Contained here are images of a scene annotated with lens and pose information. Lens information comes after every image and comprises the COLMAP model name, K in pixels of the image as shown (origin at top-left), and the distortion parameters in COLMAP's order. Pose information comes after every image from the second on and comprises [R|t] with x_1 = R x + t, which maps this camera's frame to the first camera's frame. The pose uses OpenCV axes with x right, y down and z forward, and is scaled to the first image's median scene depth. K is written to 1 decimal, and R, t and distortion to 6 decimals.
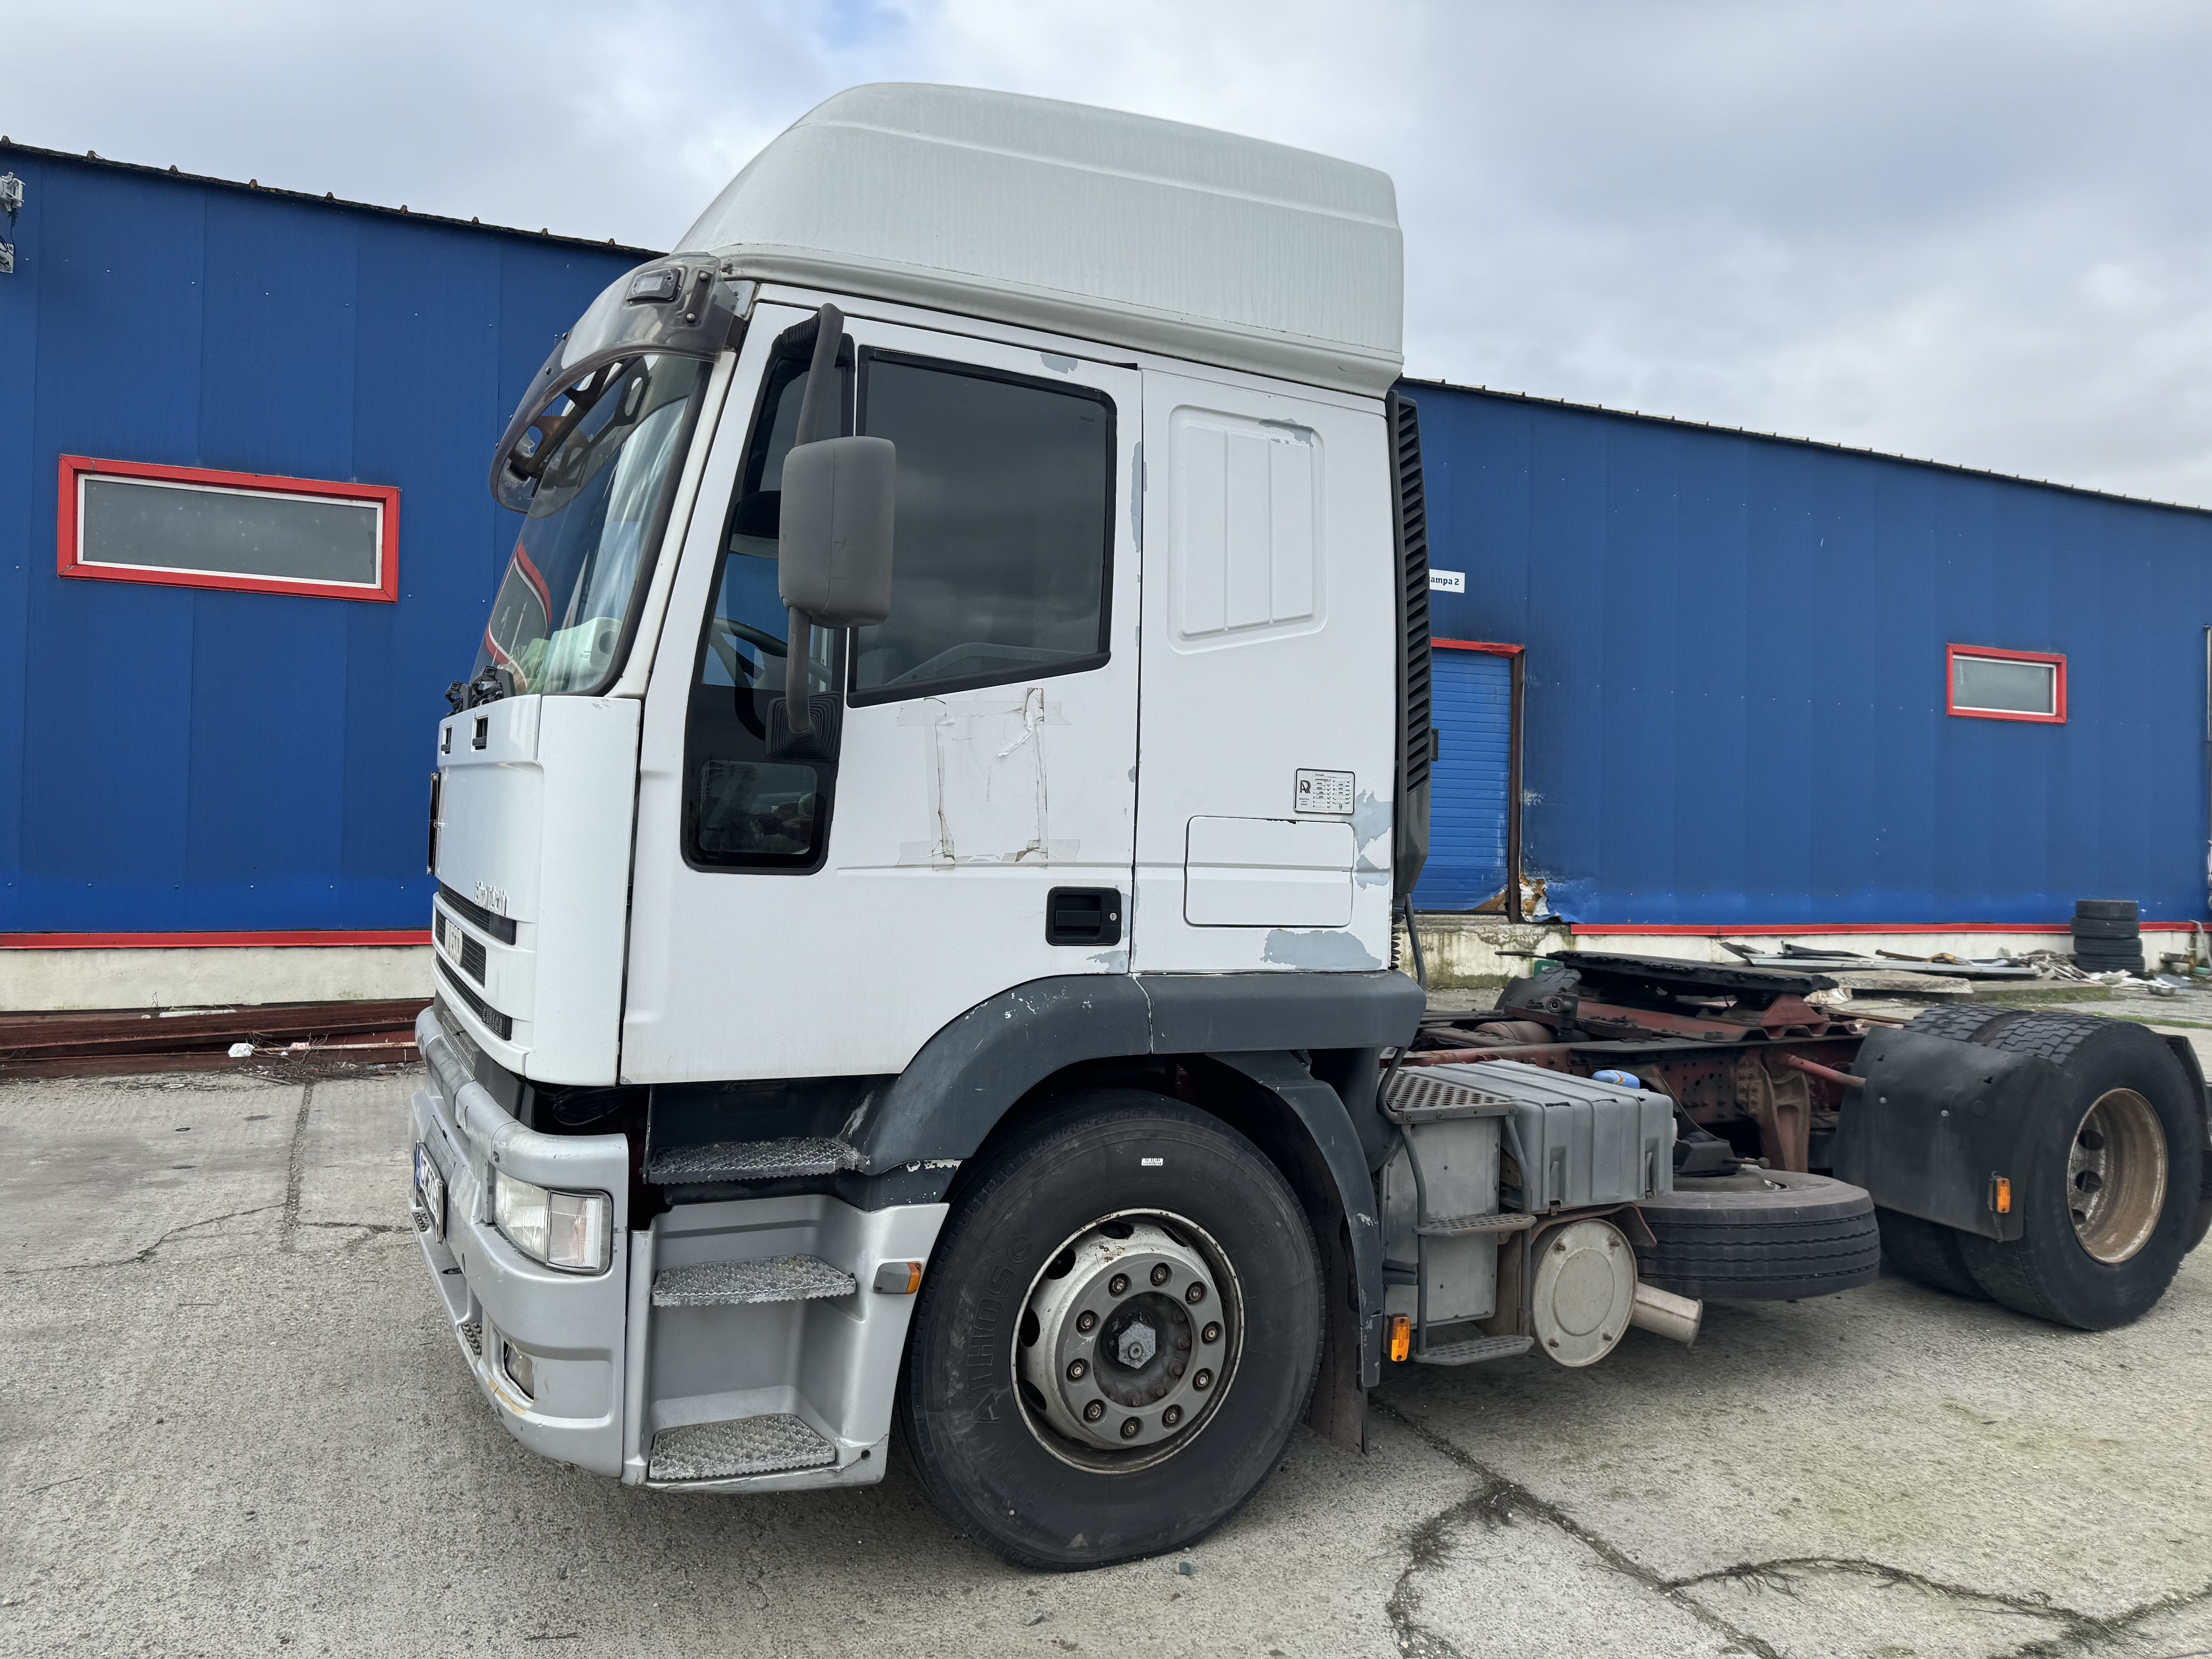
lens RADIAL K [[1552.1, 0, 1093.5], [0, 1552.1, 776.7], [0, 0, 1]] dist [0.040709, -0.044296]
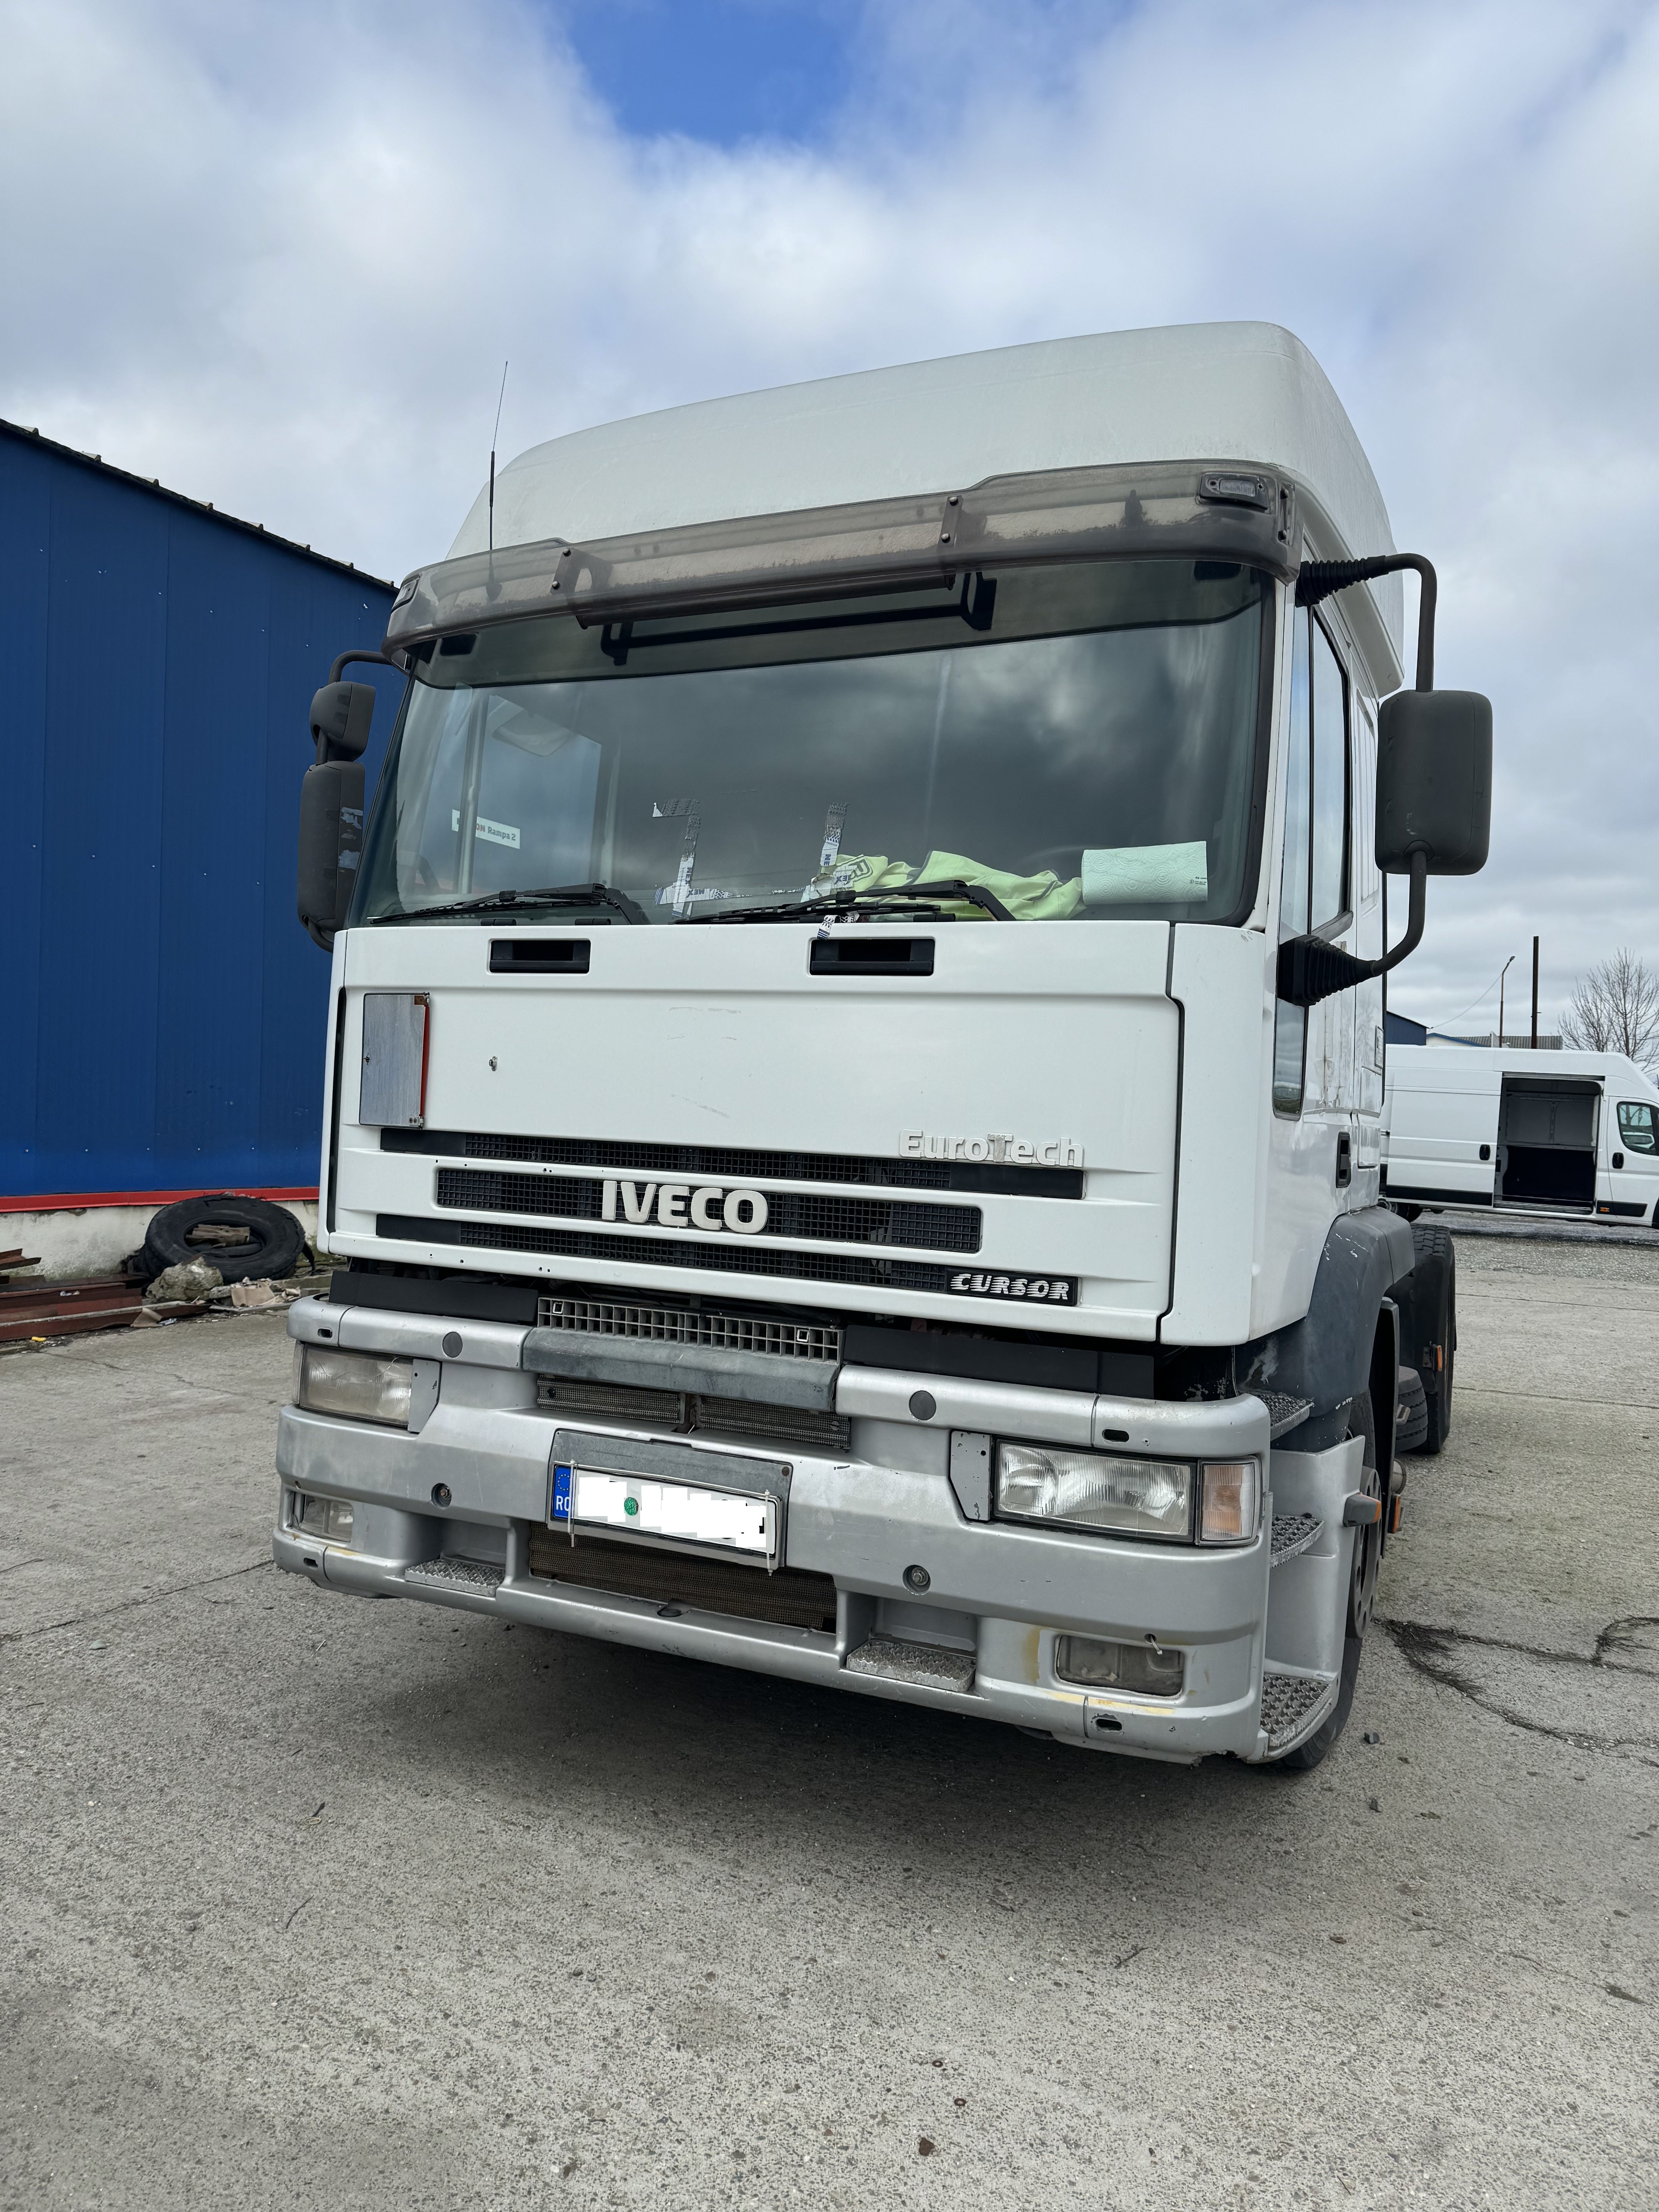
lens RADIAL K [[1549.5, 0, 837.7], [0, 1549.5, 1070.9], [0, 0, 1]] dist [0.047373, -0.071690]
pose [[0.794536, 0.018144, 0.606946, -0.876986], [-0.032311, 0.999401, 0.012421, 0.024378], [-0.606357, -0.029480, 0.794646, 0.333931]]
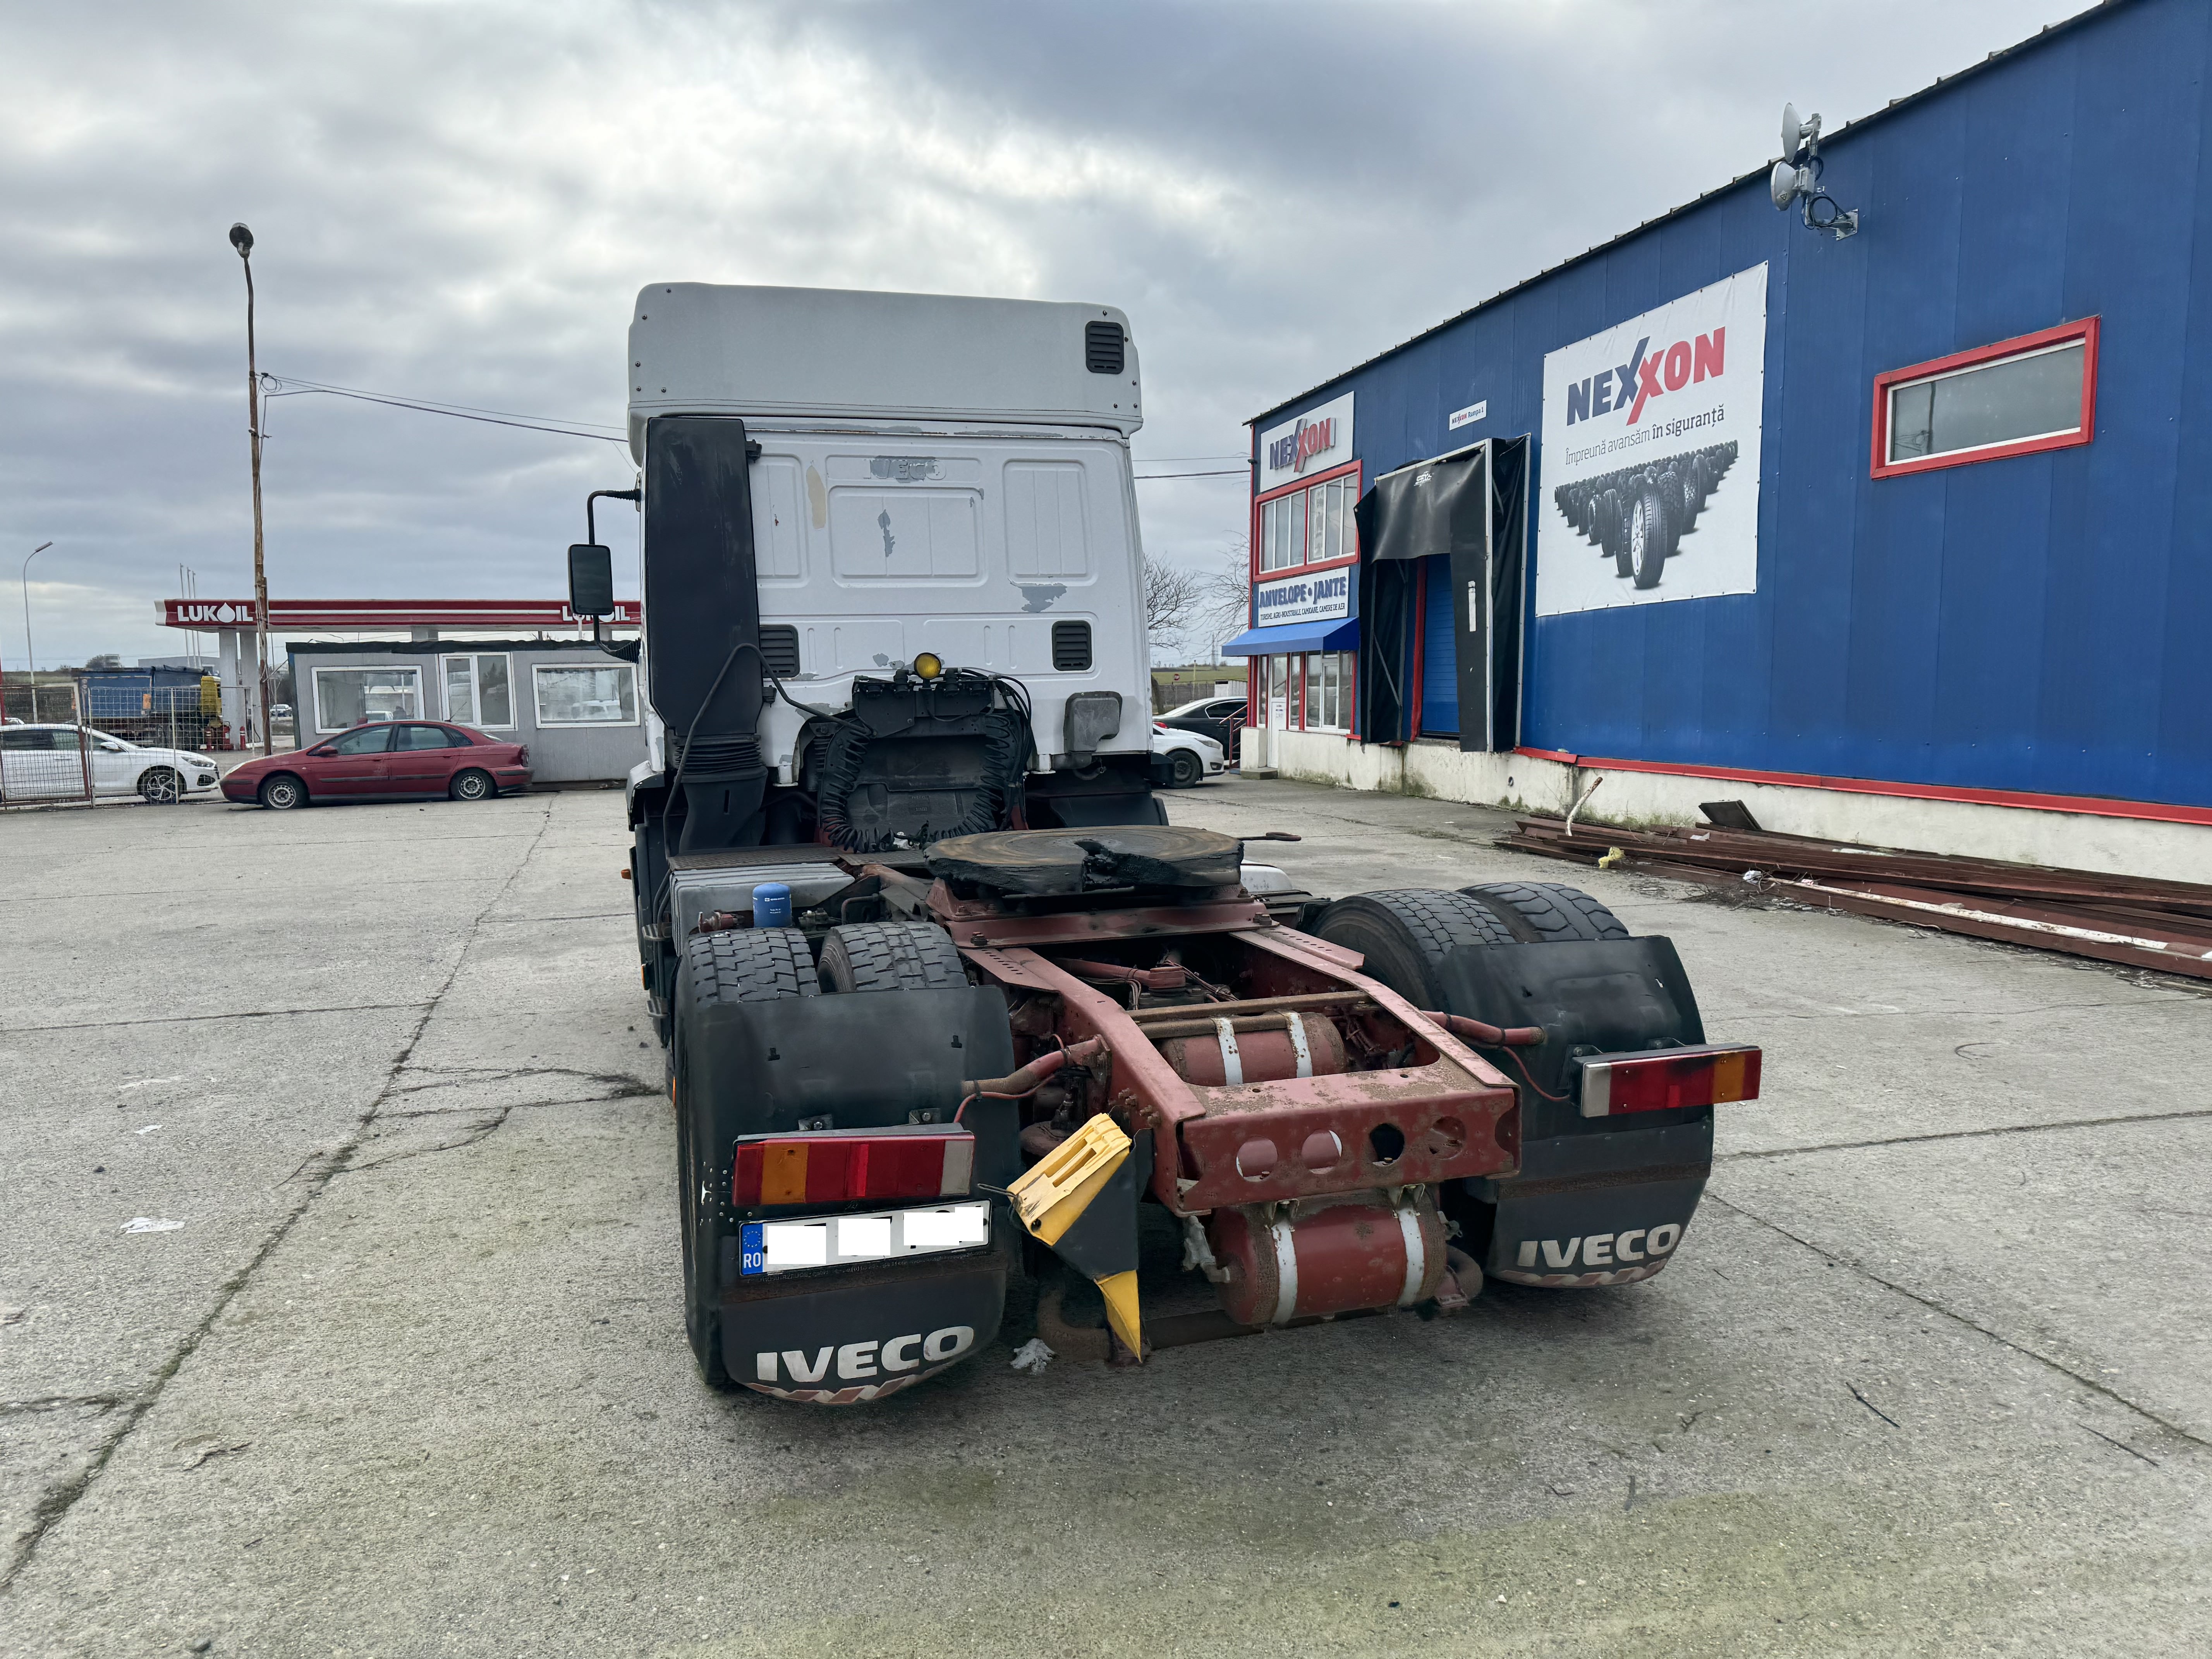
lens RADIAL K [[1549.5, 0, 1106.0], [0, 1549.5, 829.5], [0, 0, 1]] dist [0.047373, -0.071690]
pose [[-0.172849, 0.074320, -0.982140, 1.845909], [0.040461, 0.996843, 0.068311, 0.094885], [0.984117, -0.027931, -0.175311, 1.858386]]
